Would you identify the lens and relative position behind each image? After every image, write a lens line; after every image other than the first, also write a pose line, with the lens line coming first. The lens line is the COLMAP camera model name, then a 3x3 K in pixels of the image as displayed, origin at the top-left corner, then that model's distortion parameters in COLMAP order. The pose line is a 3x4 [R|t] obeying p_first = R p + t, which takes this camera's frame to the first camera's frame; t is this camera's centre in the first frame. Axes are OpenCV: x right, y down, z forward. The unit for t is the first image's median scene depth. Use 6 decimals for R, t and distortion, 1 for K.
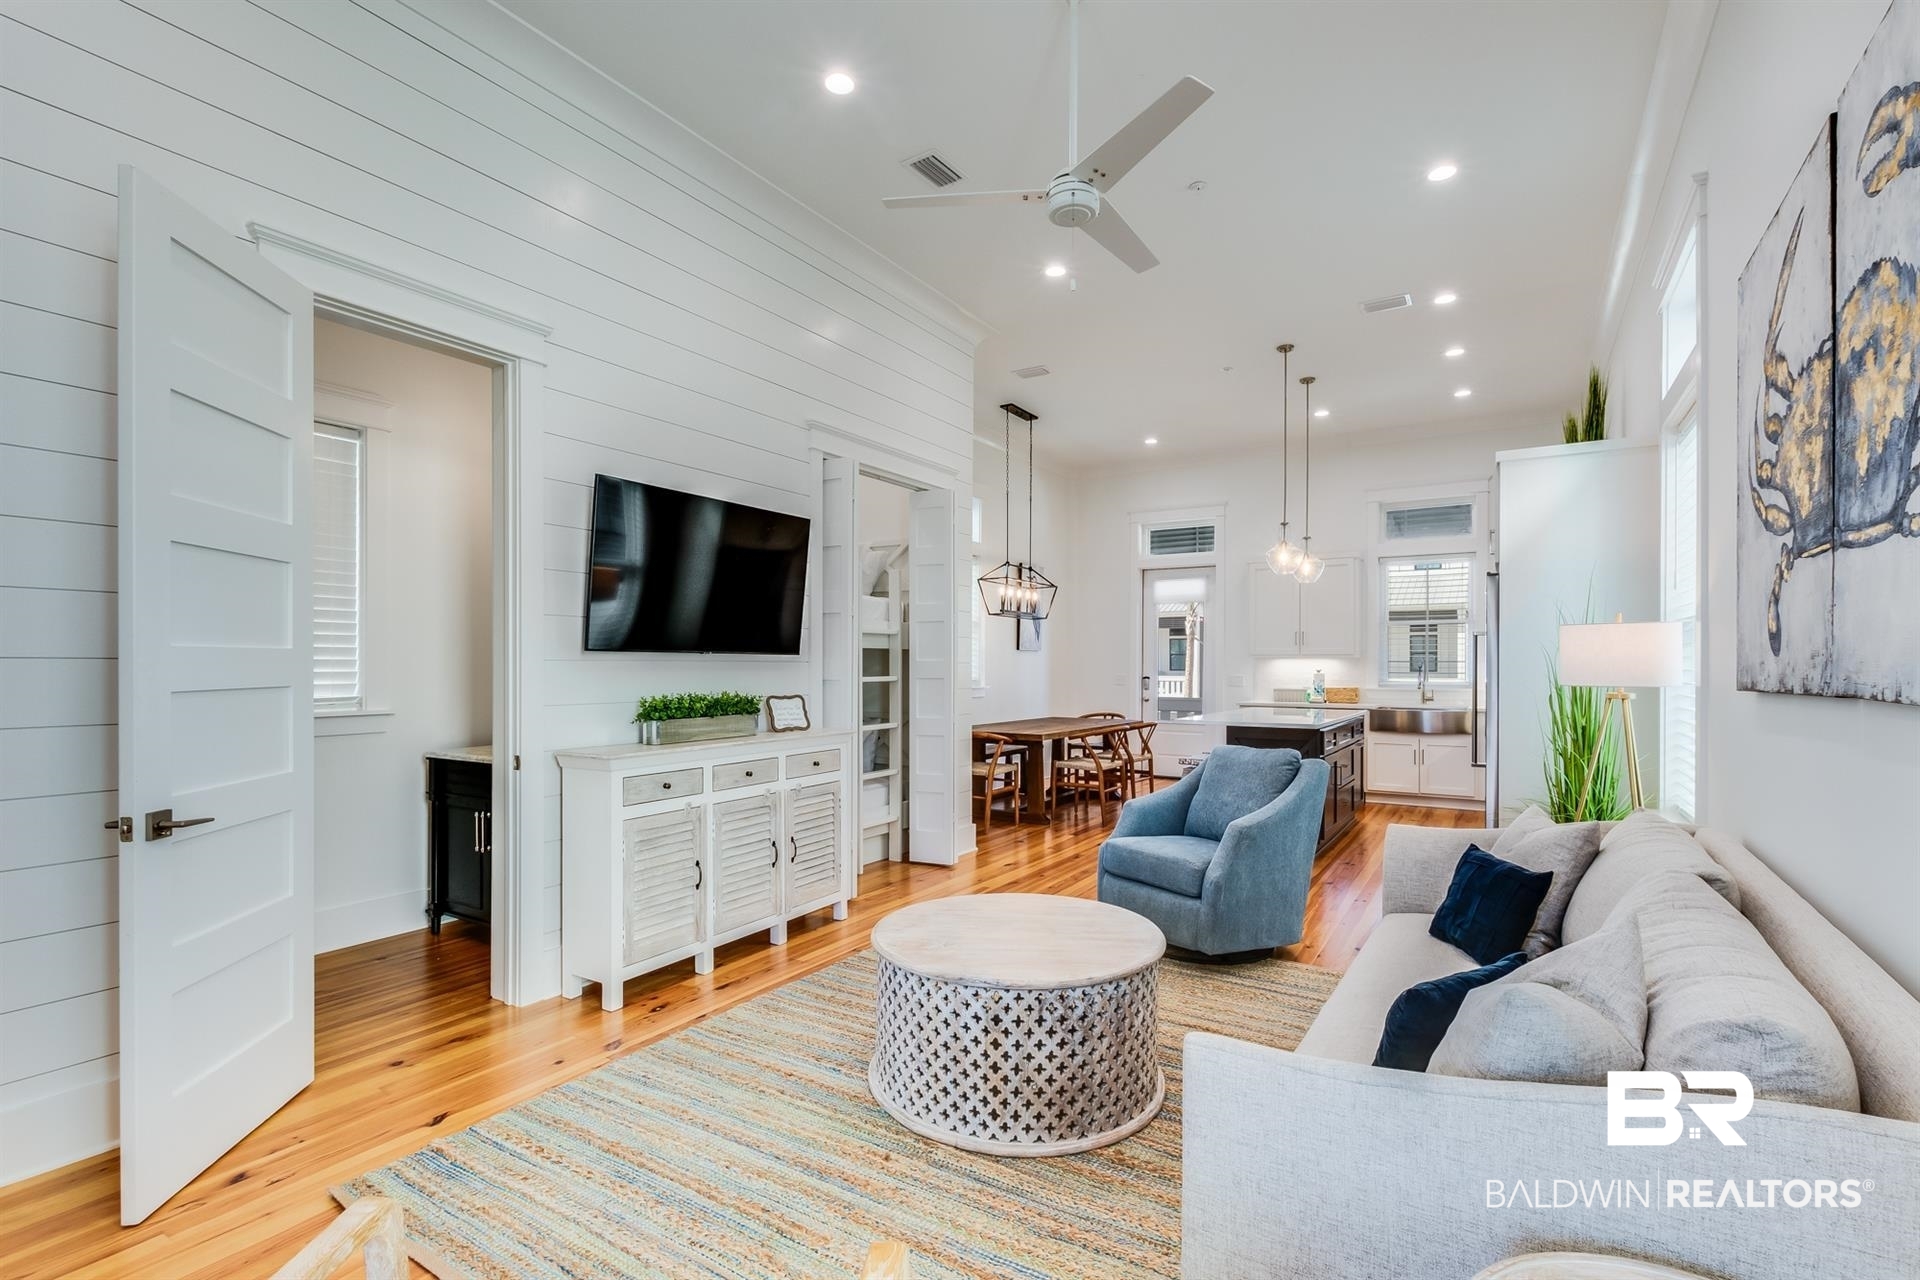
lens RADIAL K [[879.8, 0, 967.9], [0, 879.8, 657.7], [0, 0, 1]] dist [0.013353, -0.000777]
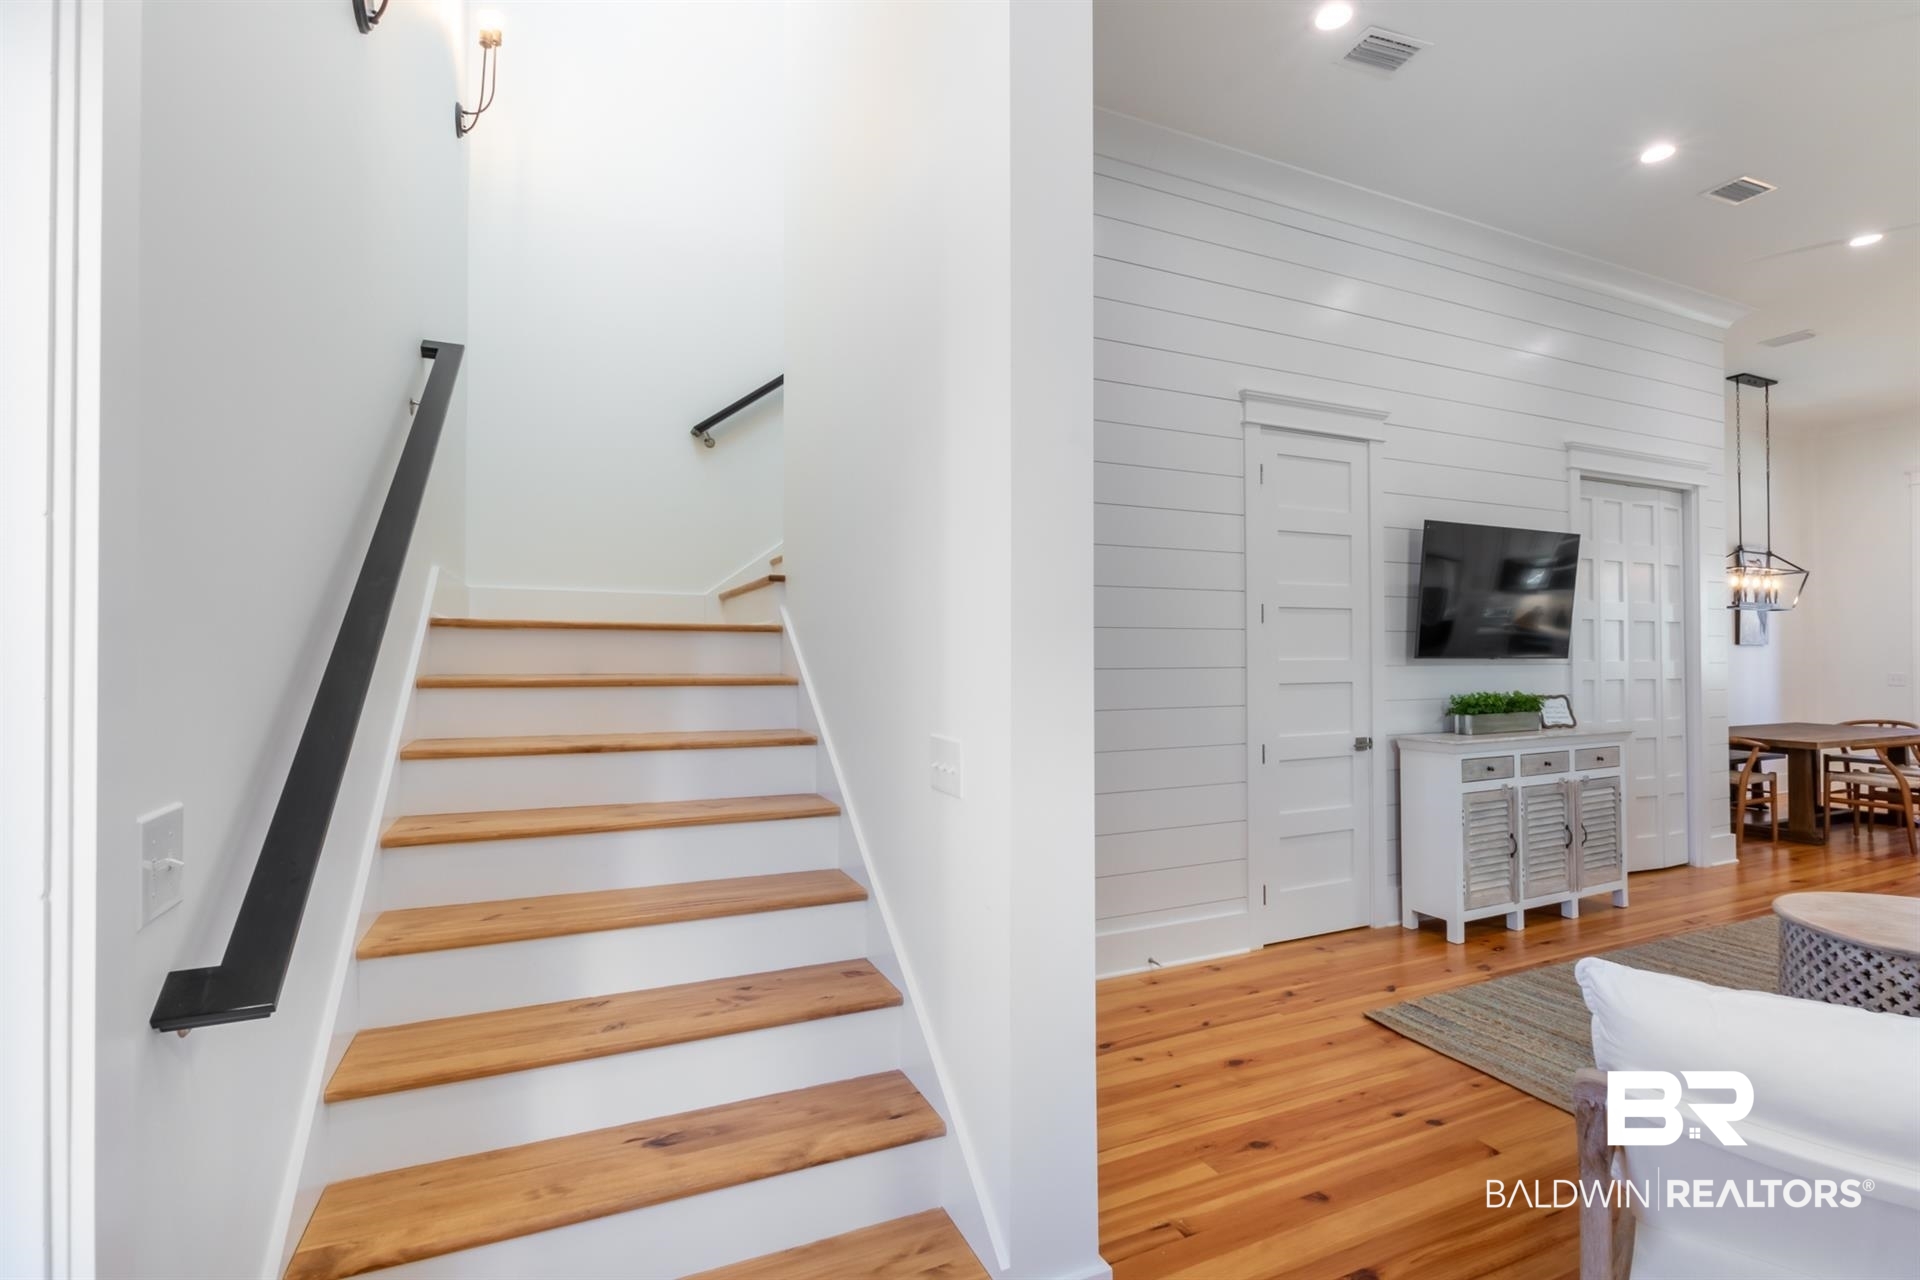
lens RADIAL K [[879.8, 0, 952.9], [0, 879.8, 637.9], [0, 0, 1]] dist [0.013353, -0.000777]
pose [[0.837243, -0.020584, -0.546444, -0.268463], [0.011920, 0.999741, -0.019395, -0.019238], [0.546701, 0.009725, 0.837271, -0.400635]]
